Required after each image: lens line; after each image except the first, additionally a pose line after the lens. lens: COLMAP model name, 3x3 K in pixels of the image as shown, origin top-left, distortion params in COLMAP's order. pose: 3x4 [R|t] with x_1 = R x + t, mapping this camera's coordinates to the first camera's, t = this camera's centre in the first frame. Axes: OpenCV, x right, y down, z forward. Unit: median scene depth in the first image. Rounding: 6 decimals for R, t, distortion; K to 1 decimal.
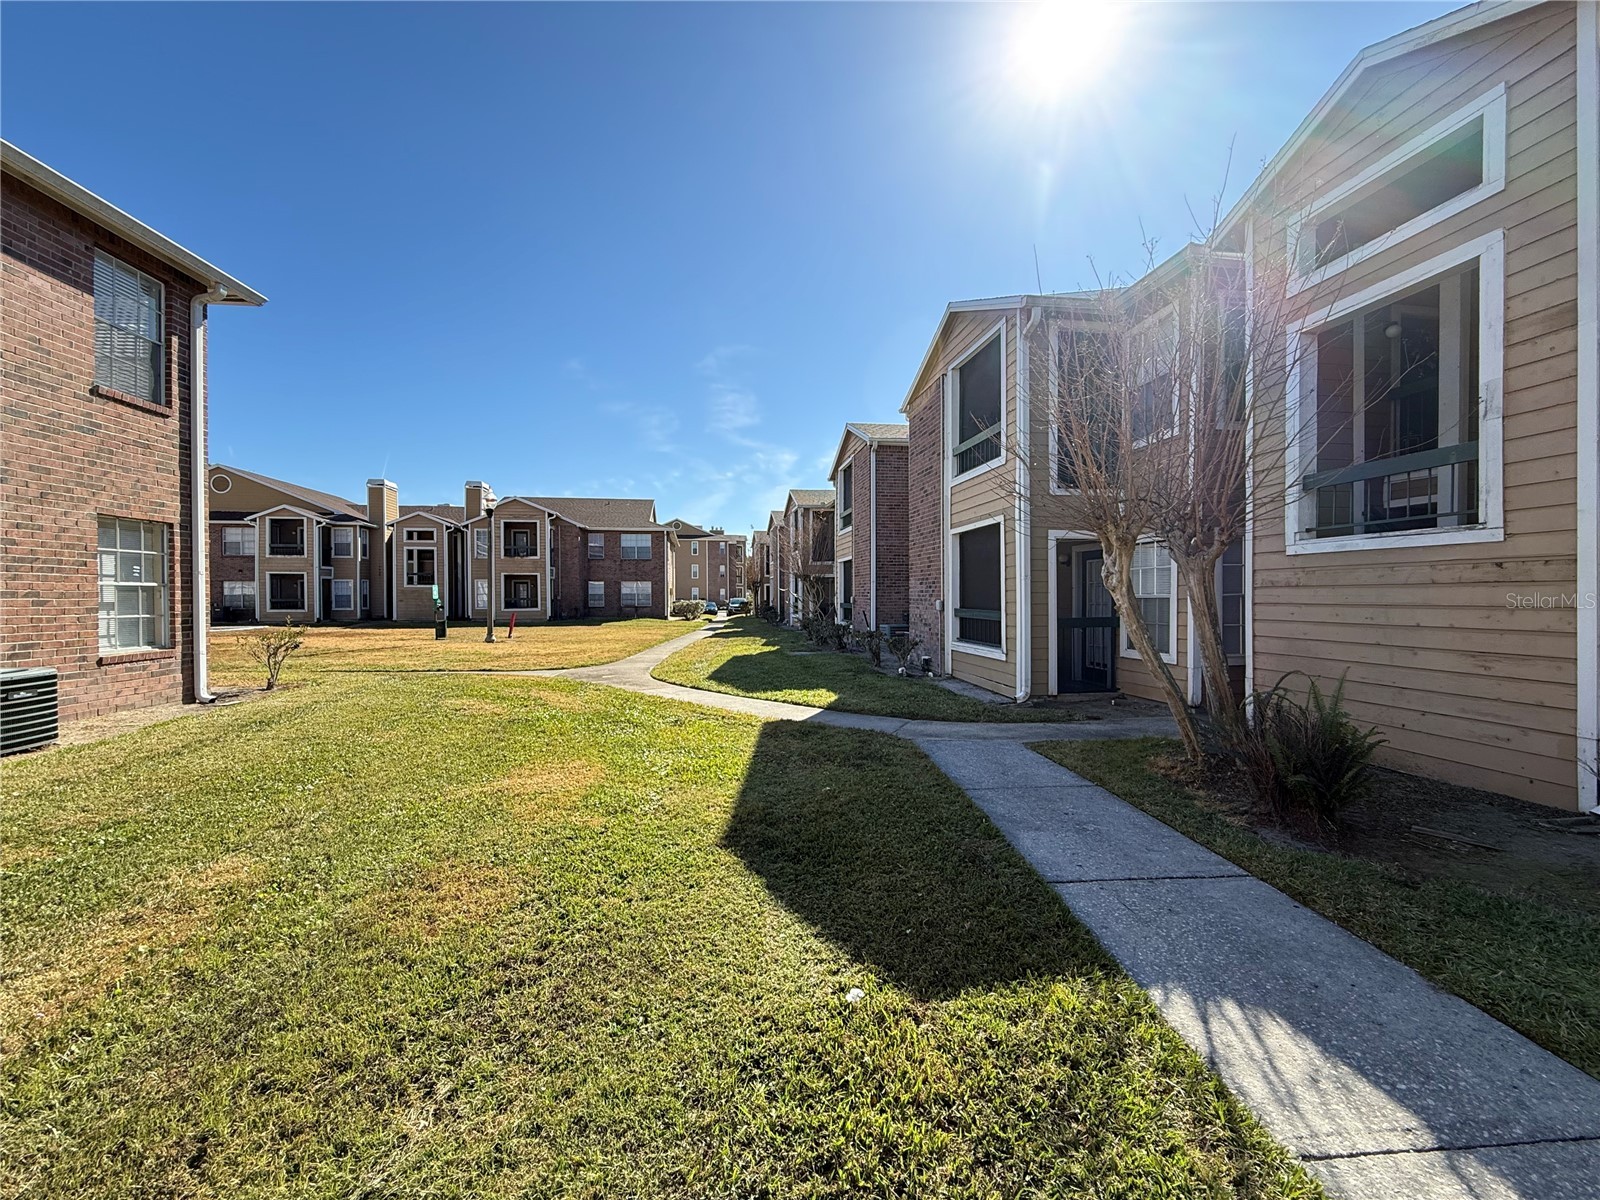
lens RADIAL K [[636.9, 0, 796.6], [0, 636.9, 604.2], [0, 0, 1]] dist [-0.000183, 0.000366]
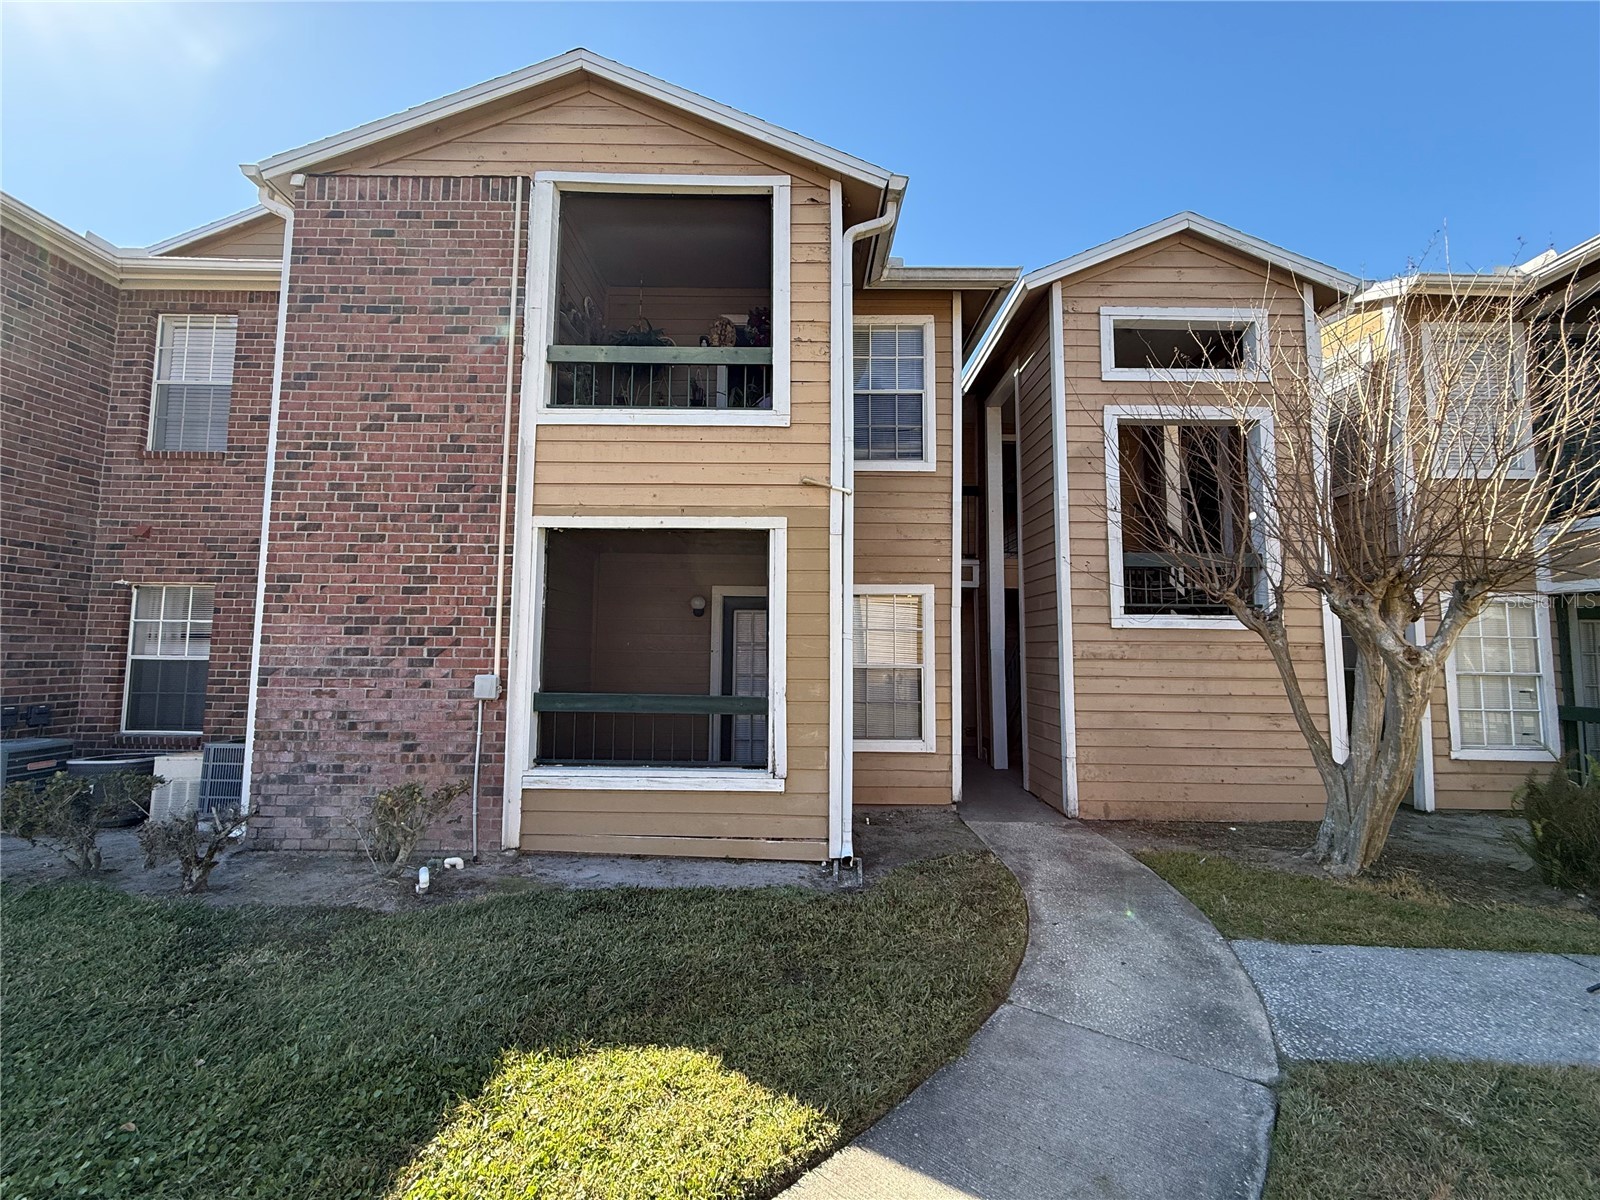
lens RADIAL K [[636.9, 0, 797.4], [0, 636.9, 601.1], [0, 0, 1]] dist [-0.000183, 0.000366]
pose [[0.153667, 0.086246, 0.984352, -0.312848], [0.001320, 0.996165, -0.087487, -0.033862], [-0.988122, 0.014743, 0.152964, 1.409755]]
